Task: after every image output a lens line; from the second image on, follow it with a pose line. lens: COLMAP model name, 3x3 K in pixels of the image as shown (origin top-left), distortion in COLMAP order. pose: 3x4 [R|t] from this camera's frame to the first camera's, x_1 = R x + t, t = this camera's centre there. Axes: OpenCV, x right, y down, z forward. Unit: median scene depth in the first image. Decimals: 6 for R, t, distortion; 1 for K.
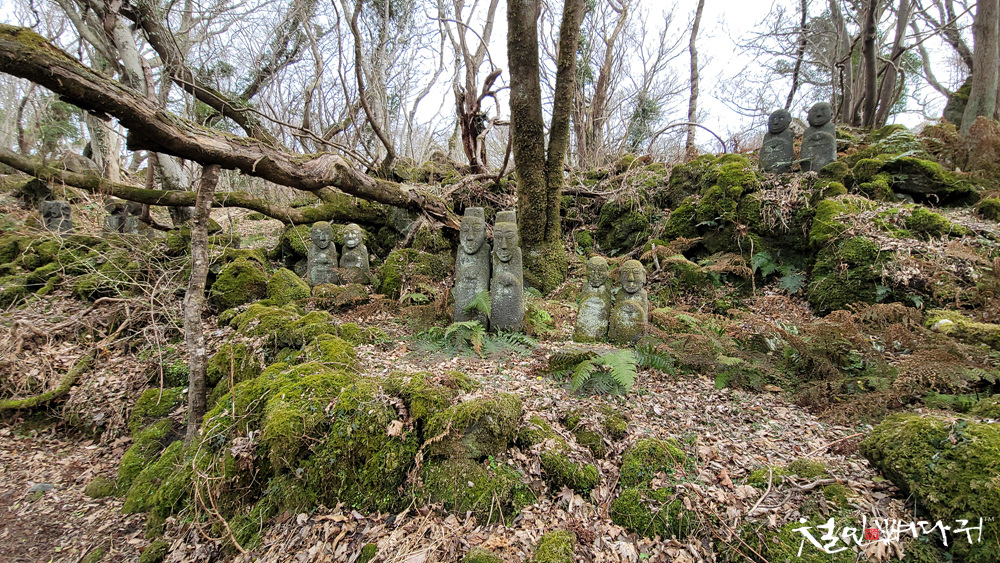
lens RADIAL K [[407.7, 0, 499.9], [0, 407.7, 280.8], [0, 0, 1]] dist [-0.002665, -0.000829]
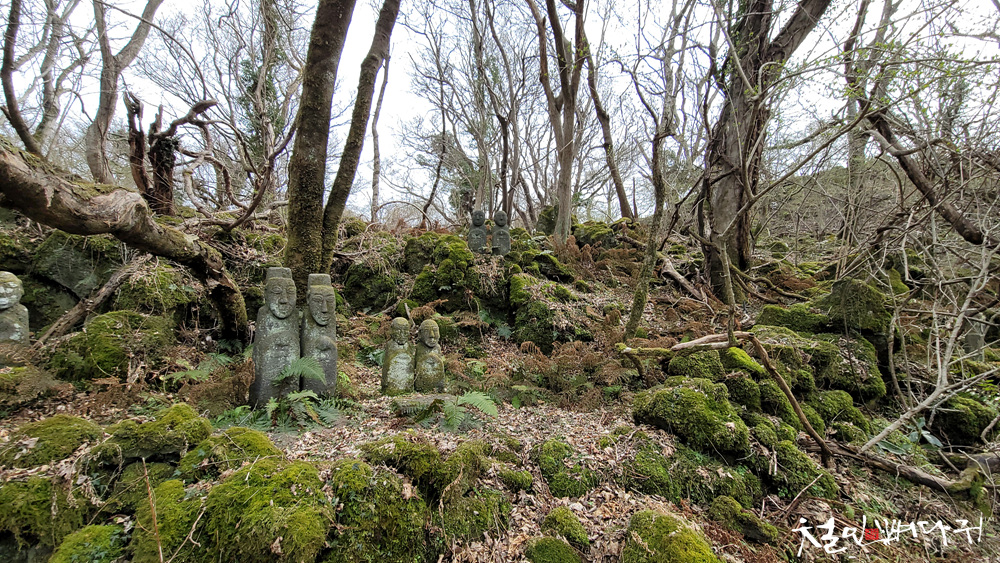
lens RADIAL K [[407.7, 0, 498.8], [0, 407.7, 281.1], [0, 0, 1]] dist [-0.002665, -0.000829]
pose [[0.675405, 0.039352, 0.736396, -0.363653], [0.051858, 0.993569, -0.100657, -0.026846], [-0.735621, 0.106172, 0.669021, 0.017524]]
